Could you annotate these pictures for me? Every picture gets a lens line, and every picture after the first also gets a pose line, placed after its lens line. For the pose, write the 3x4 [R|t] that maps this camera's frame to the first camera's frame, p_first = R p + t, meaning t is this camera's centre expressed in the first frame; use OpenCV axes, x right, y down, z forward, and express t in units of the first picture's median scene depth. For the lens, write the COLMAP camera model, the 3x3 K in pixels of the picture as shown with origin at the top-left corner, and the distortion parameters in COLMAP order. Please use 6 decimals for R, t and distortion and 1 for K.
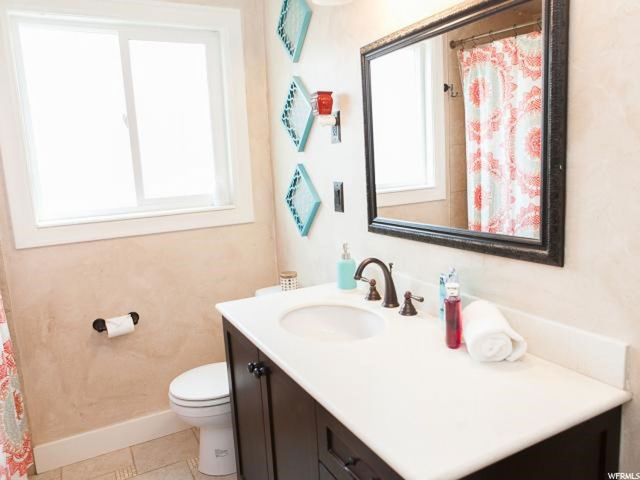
lens RADIAL K [[491.6, 0, 322.1], [0, 491.6, 240.0], [0, 0, 1]] dist [-0.040677, 0.011692]
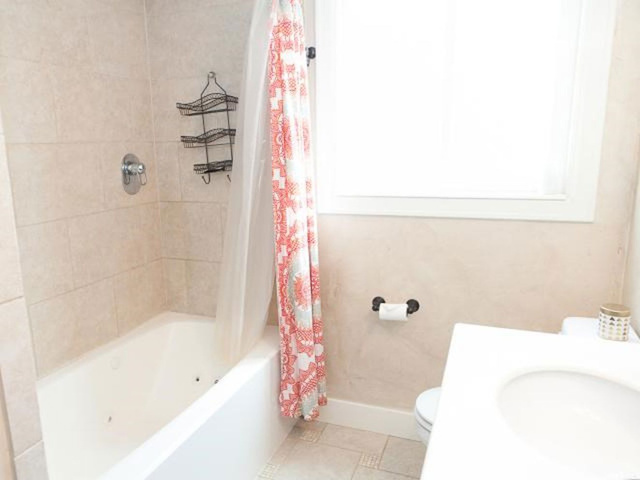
lens RADIAL K [[491.6, 0, 322.1], [0, 491.6, 240.0], [0, 0, 1]] dist [-0.040677, 0.011692]
pose [[0.633013, 0.192615, -0.749796, 0.167042], [-0.137021, 0.981137, 0.136365, -0.062166], [0.761918, 0.016417, 0.647465, 0.286683]]
